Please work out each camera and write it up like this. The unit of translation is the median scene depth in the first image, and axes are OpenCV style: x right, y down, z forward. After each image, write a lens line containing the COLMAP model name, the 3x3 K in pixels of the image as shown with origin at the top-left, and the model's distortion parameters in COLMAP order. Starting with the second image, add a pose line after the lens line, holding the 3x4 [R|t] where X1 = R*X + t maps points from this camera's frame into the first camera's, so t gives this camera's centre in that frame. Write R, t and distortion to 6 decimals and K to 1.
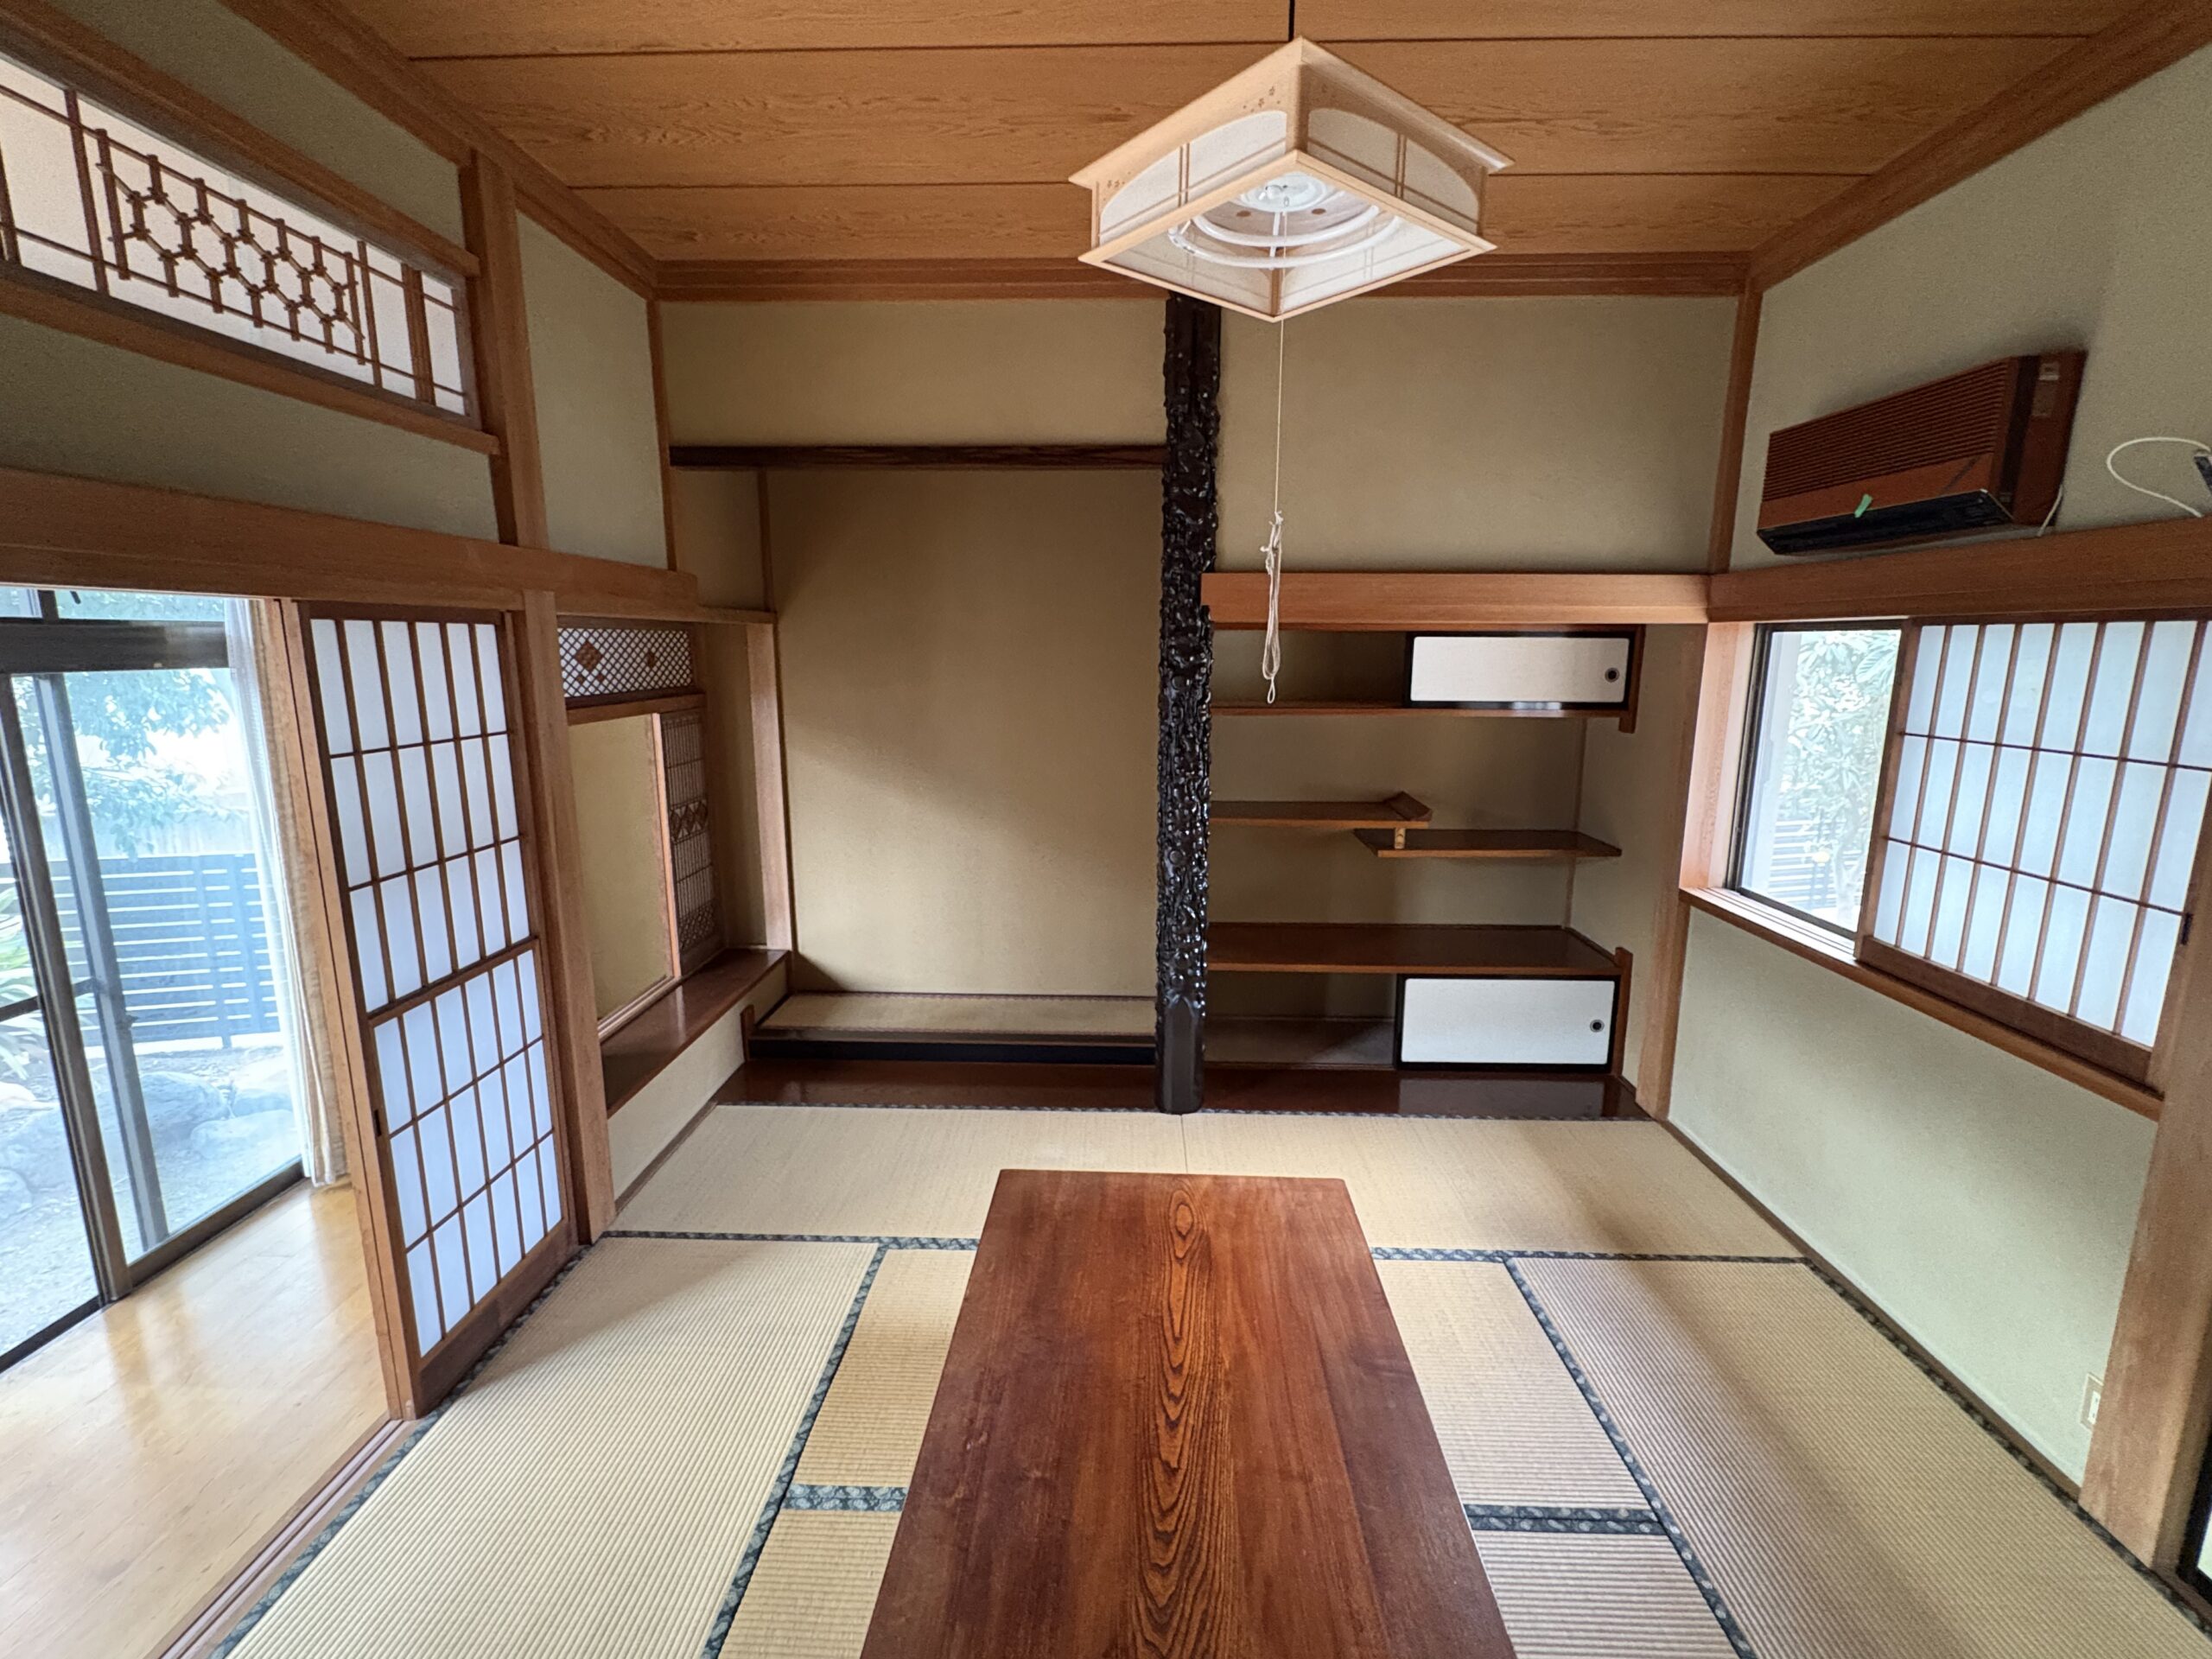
lens RADIAL K [[987.3, 0, 1106.5], [0, 987.3, 827.8], [0, 0, 1]] dist [0.007082, -0.000716]
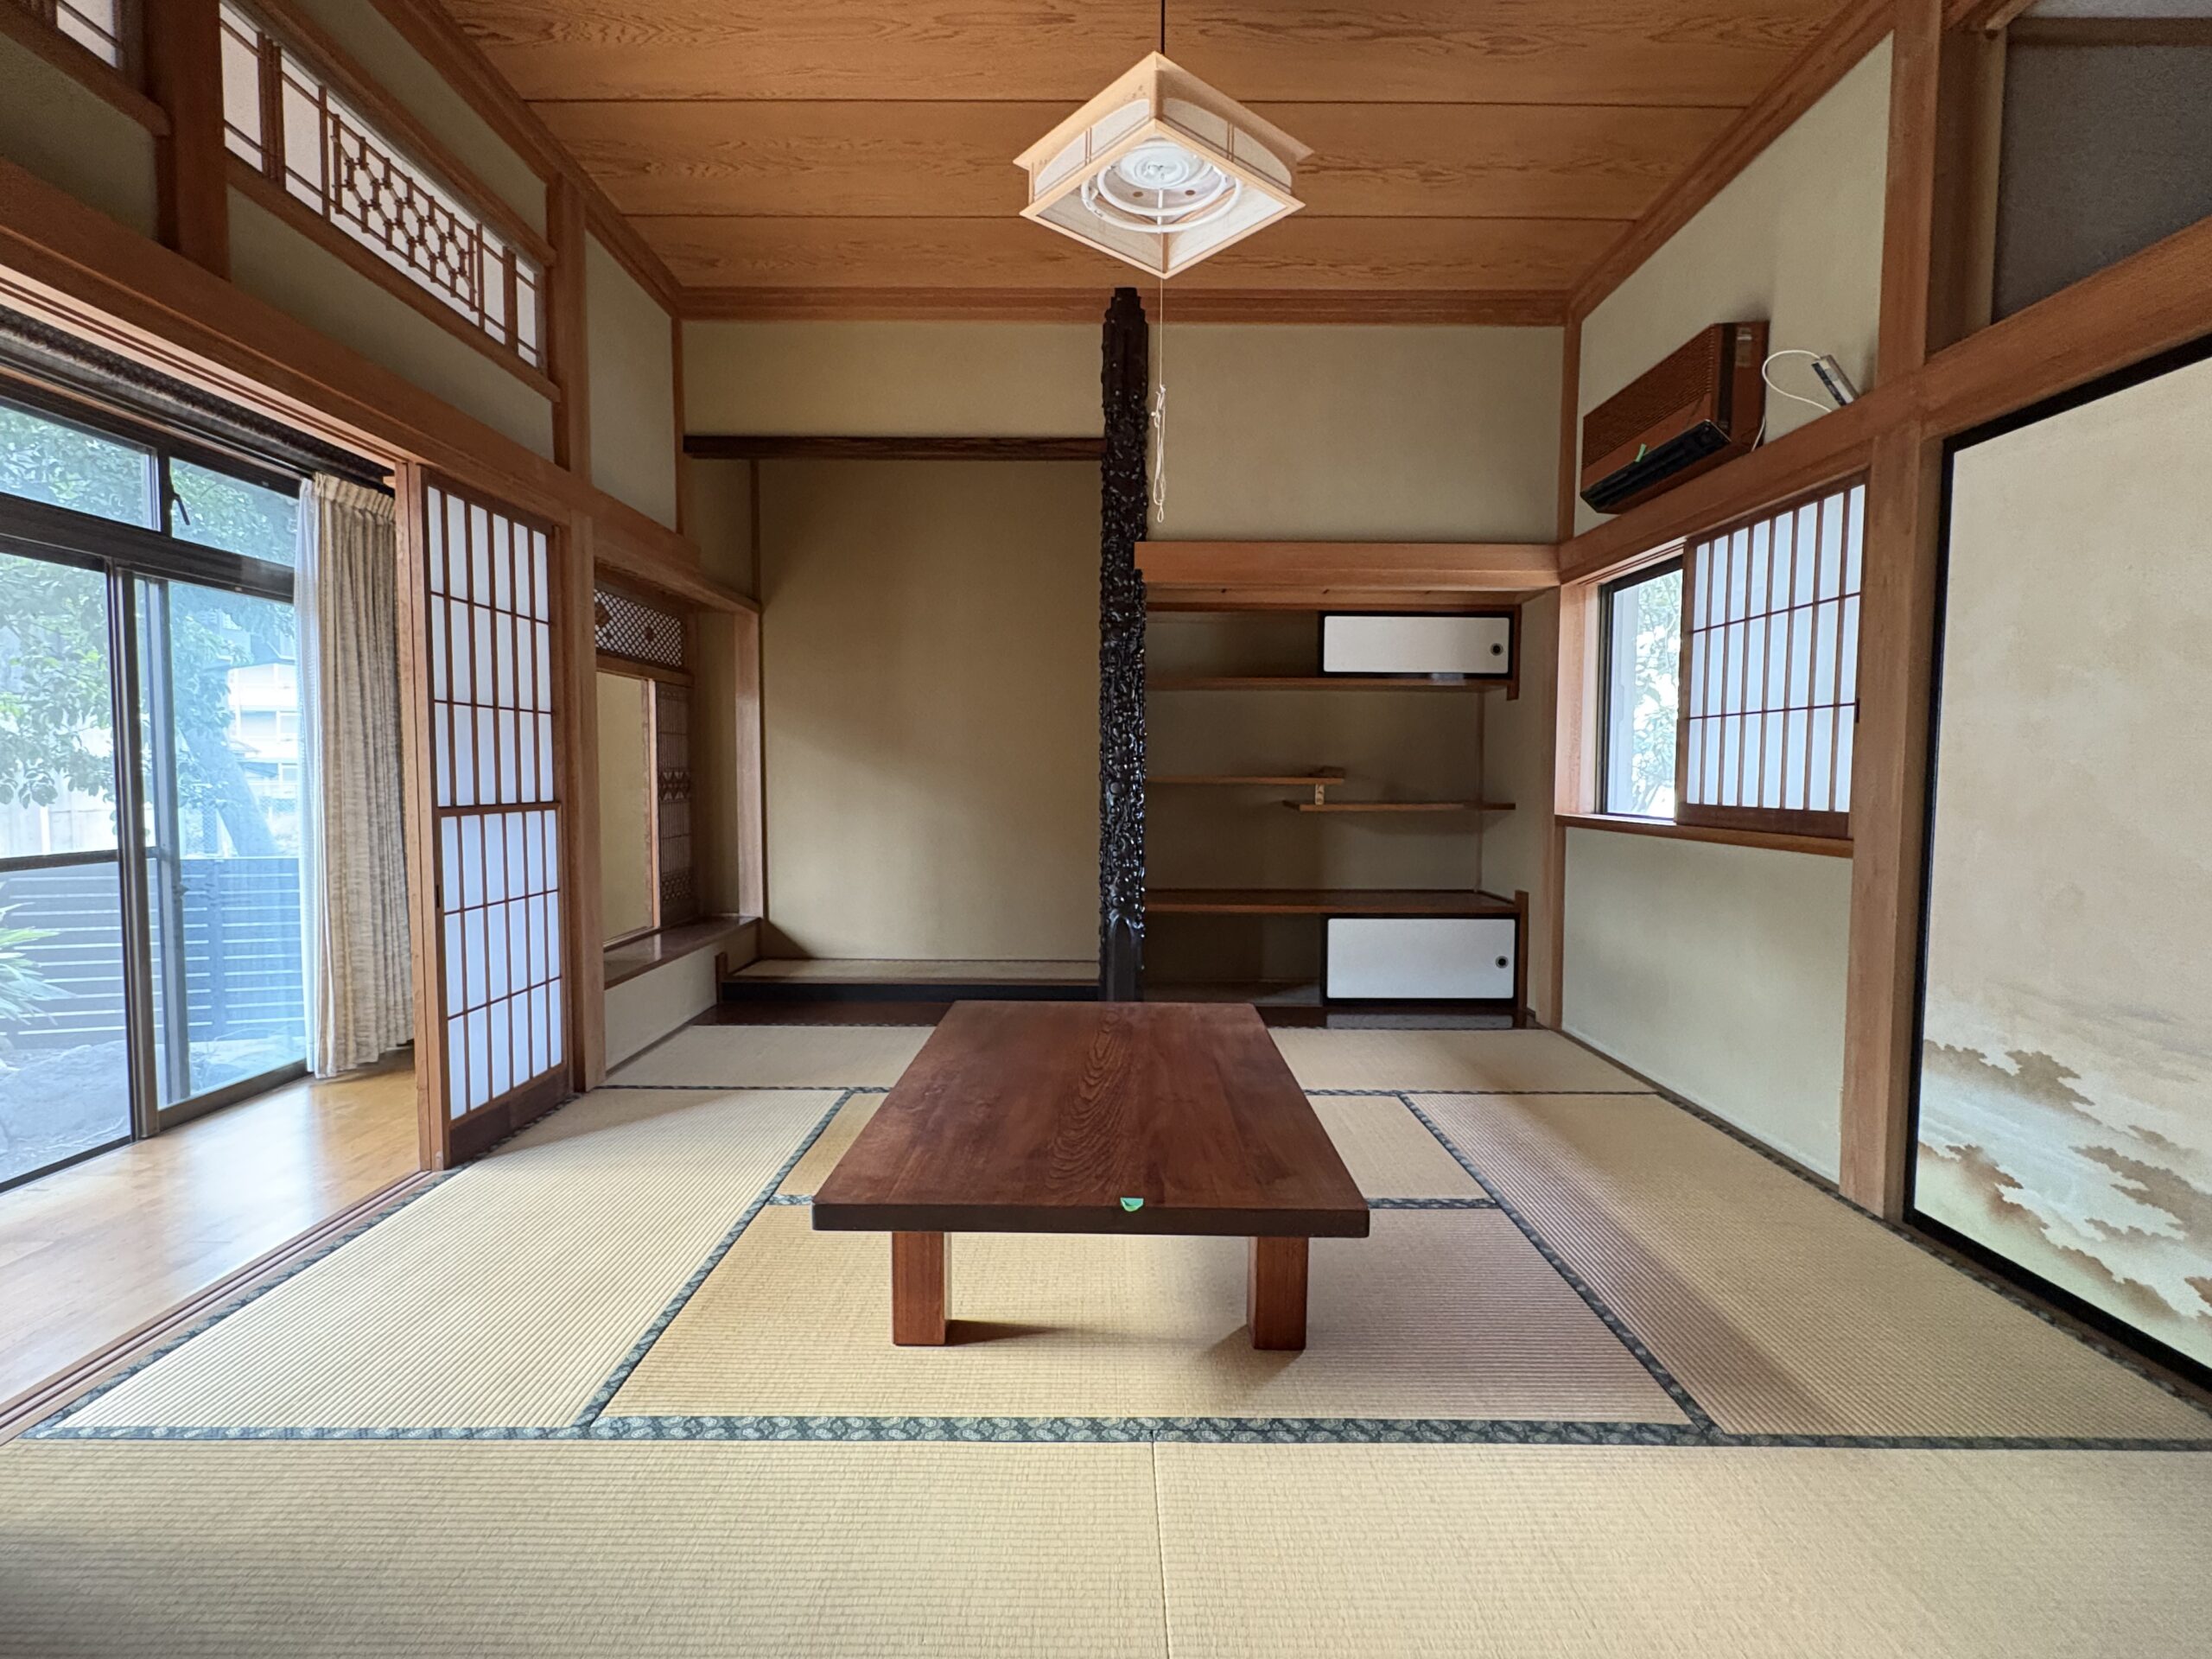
lens RADIAL K [[1040.1, 0, 1105.3], [0, 1040.1, 832.2], [0, 0, 1]] dist [0.009682, -0.001421]
pose [[0.999579, -0.000273, 0.029015, 0.031391], [0.004036, 0.991546, -0.129694, 0.308304], [-0.028735, 0.129757, 0.991129, -0.231957]]
